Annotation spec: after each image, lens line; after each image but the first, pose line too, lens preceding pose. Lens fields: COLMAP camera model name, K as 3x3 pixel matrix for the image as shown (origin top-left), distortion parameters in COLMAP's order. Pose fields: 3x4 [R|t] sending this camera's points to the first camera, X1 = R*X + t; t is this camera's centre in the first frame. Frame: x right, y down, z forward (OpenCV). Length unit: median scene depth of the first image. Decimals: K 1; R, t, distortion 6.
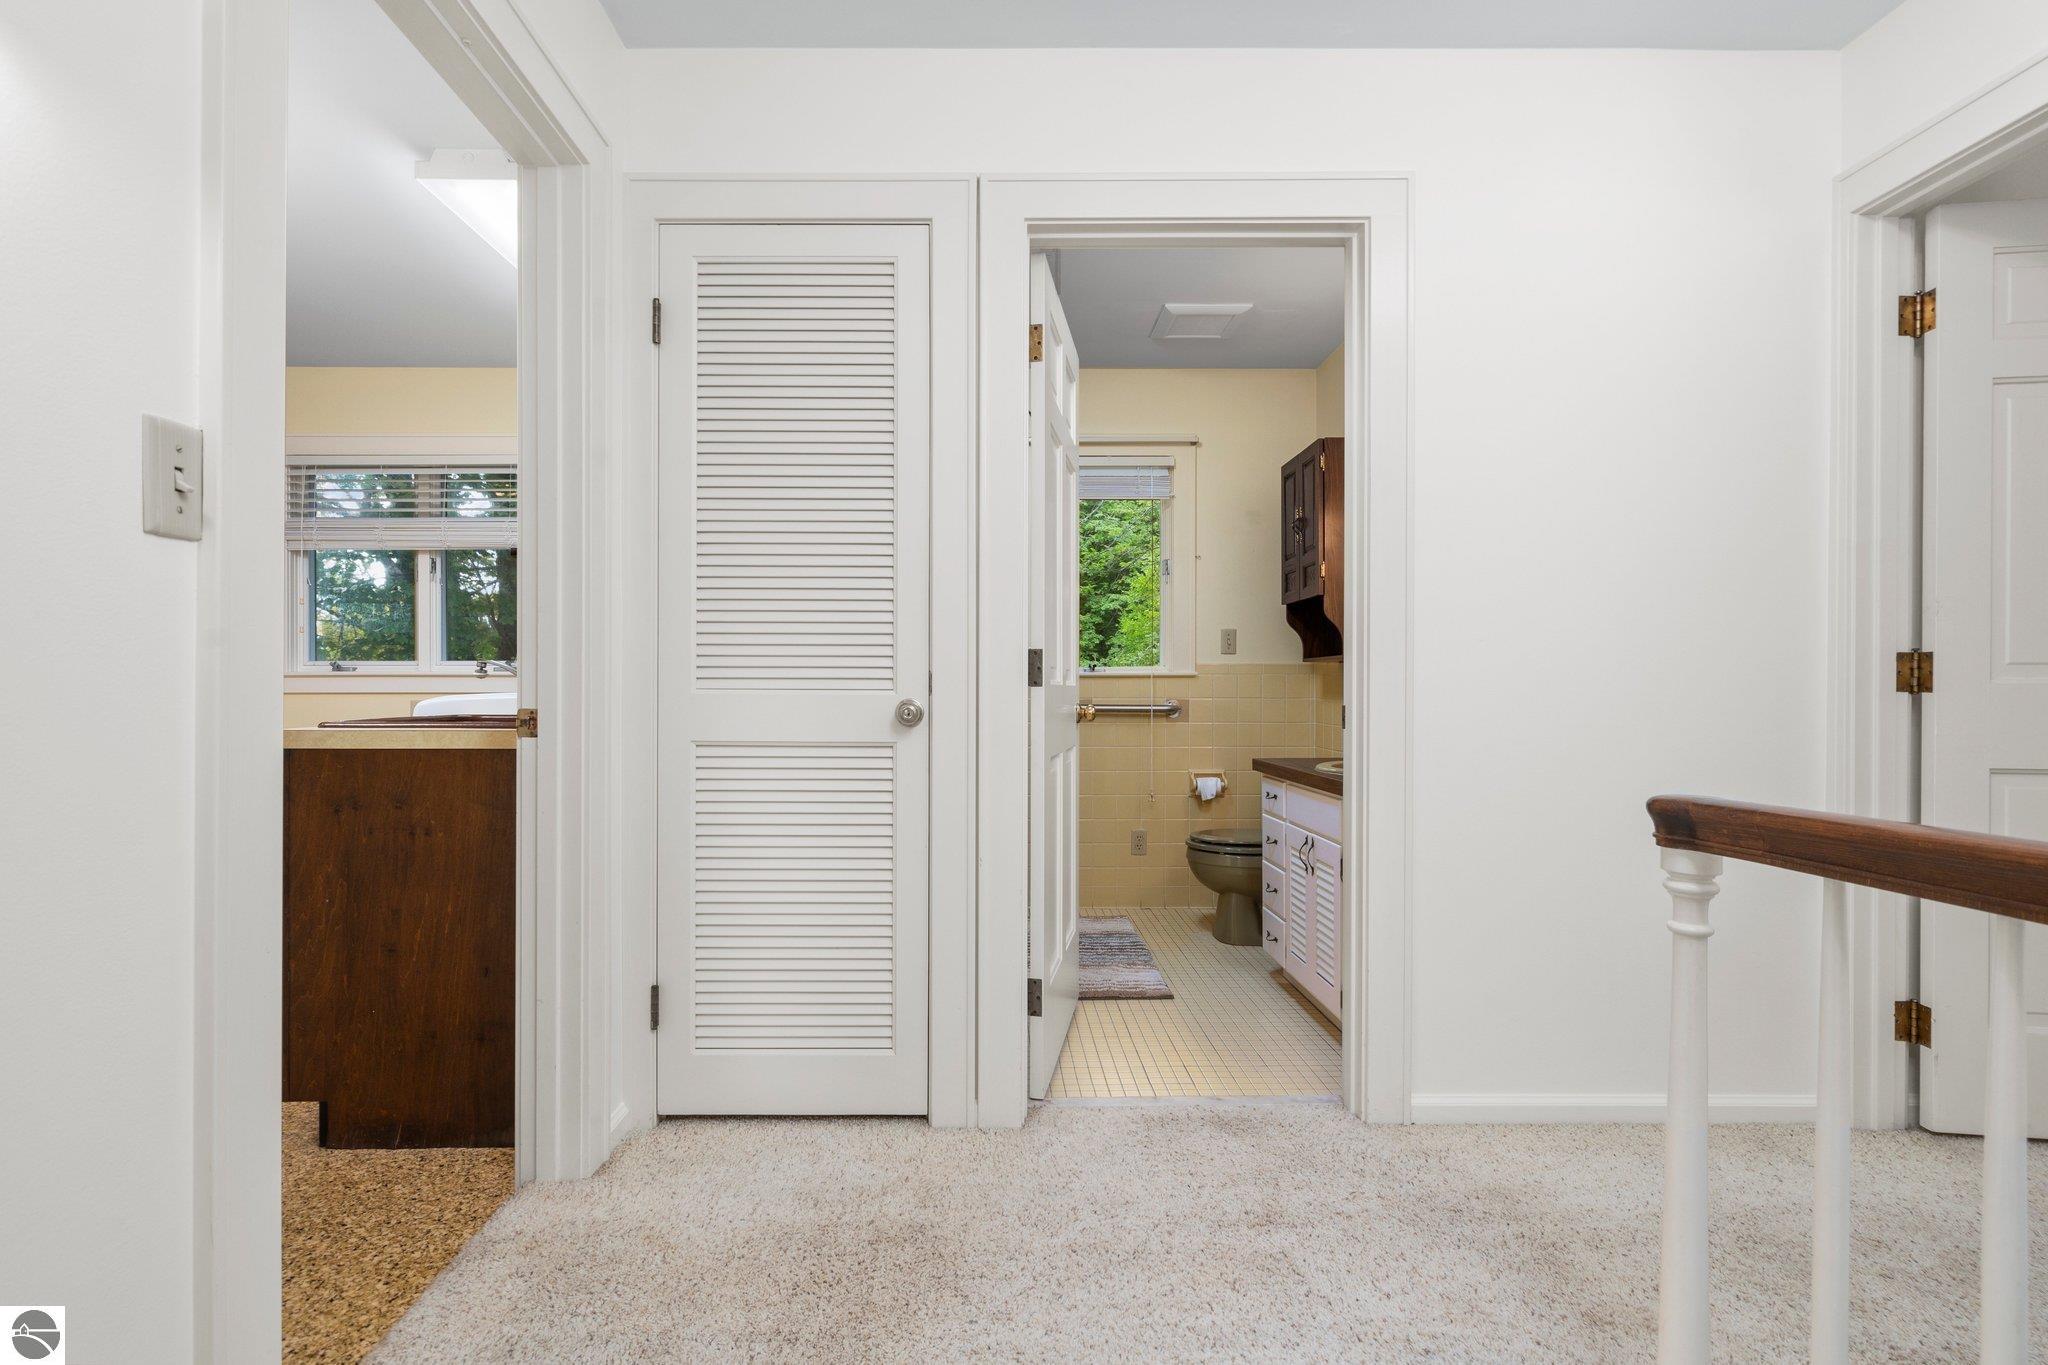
lens RADIAL K [[931.6, 0, 1010.8], [0, 931.6, 697.1], [0, 0, 1]] dist [-0.001802, 0.001369]
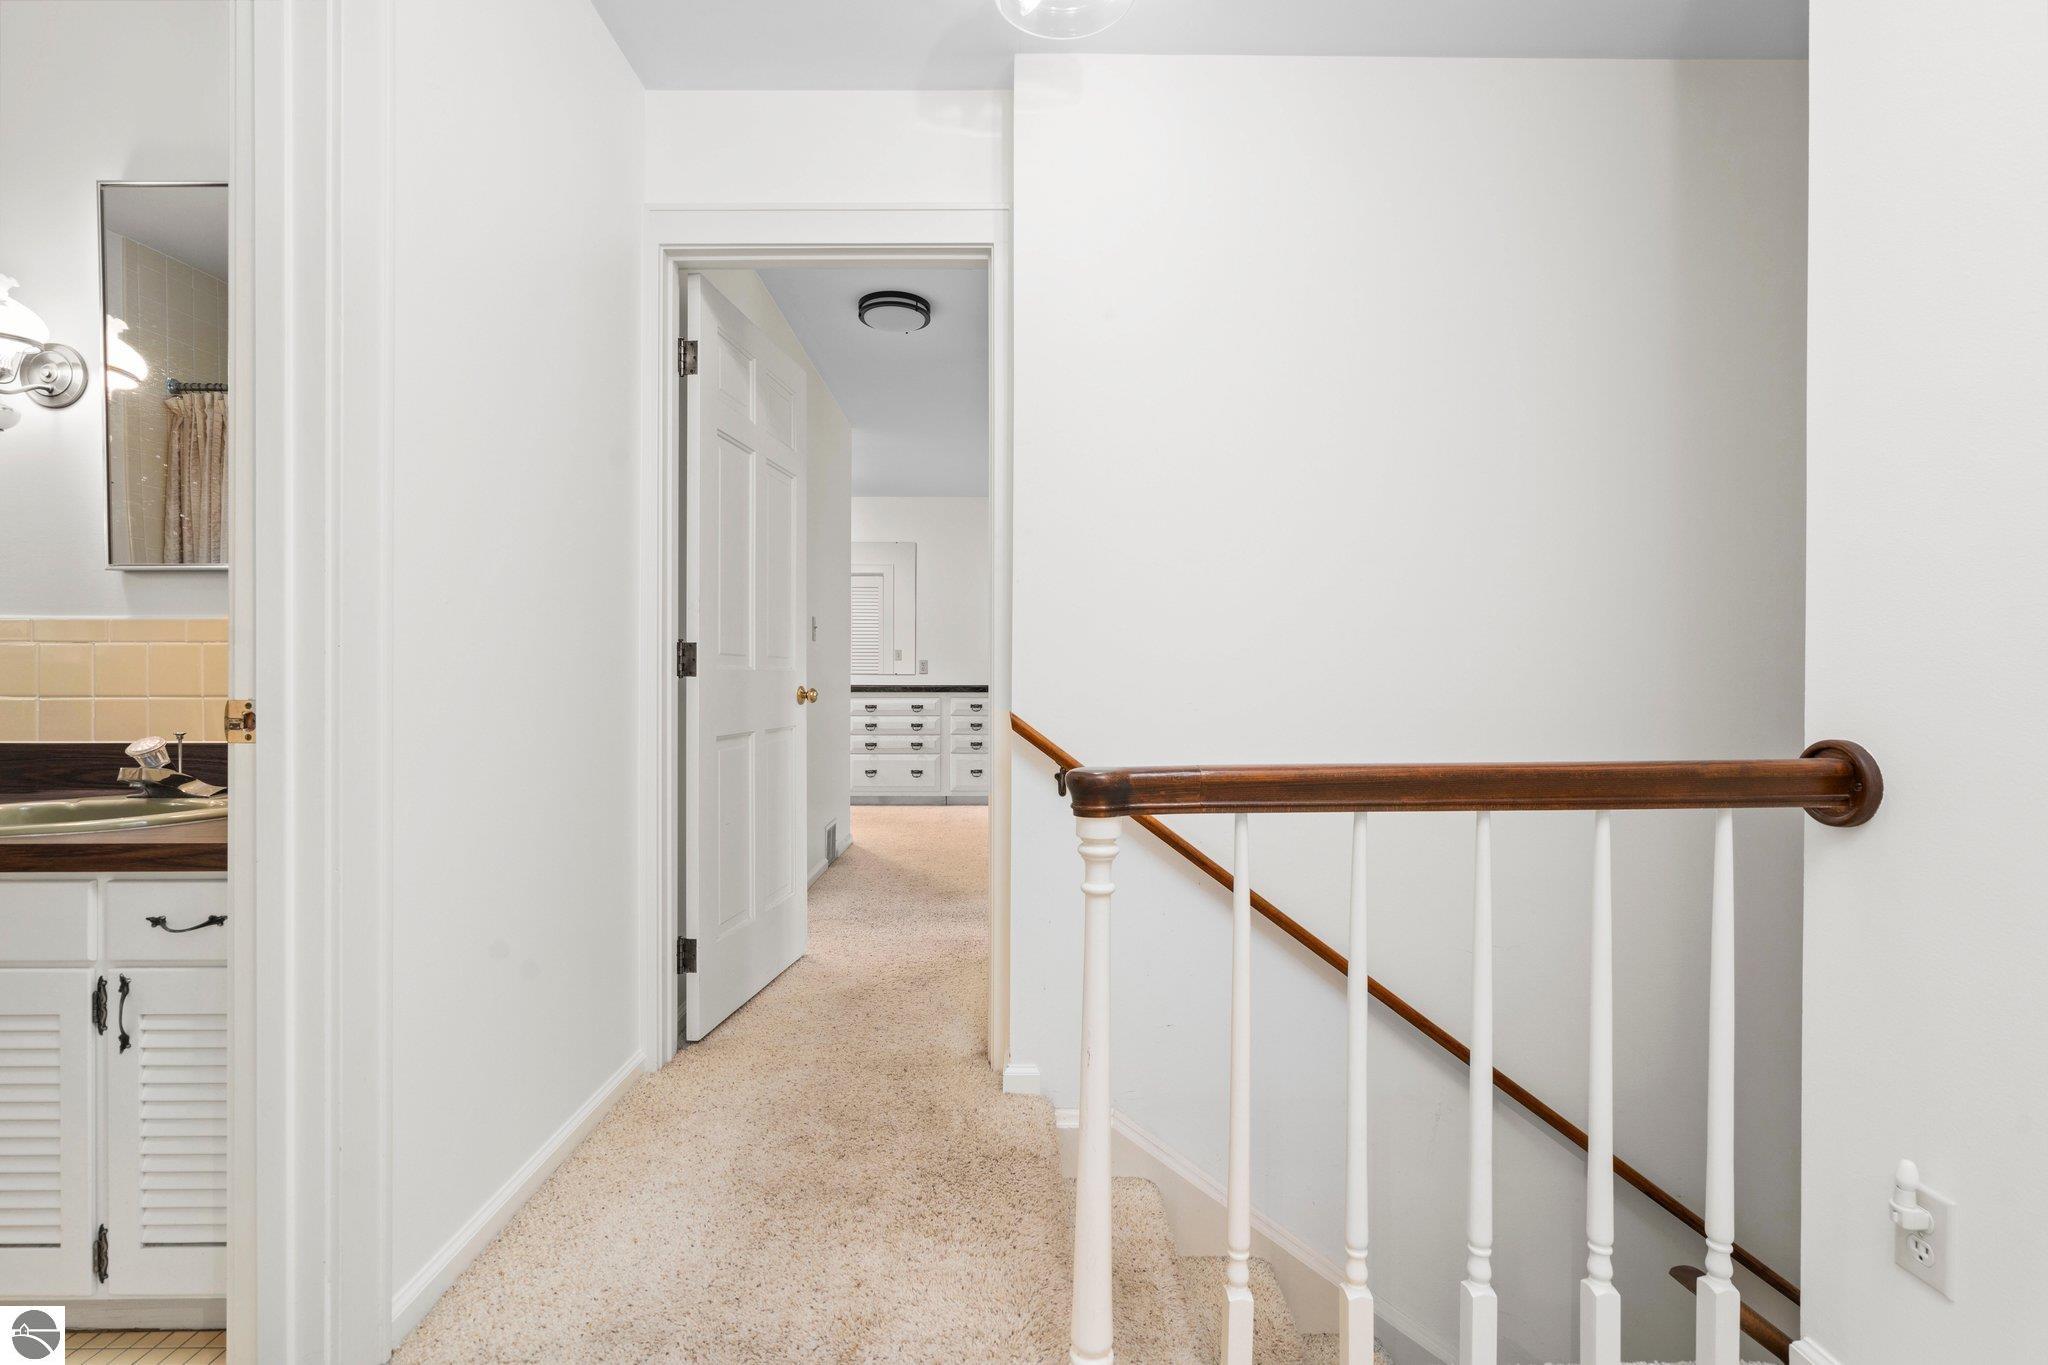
lens RADIAL K [[917.7, 0, 1004.0], [0, 917.7, 679.7], [0, 0, 1]] dist [-0.001540, 0.000241]
pose [[0.013095, 0.003186, 0.999909, -0.190423], [0.001283, 0.999994, -0.003203, 0.004726], [-0.999913, 0.001325, 0.013090, 0.587115]]
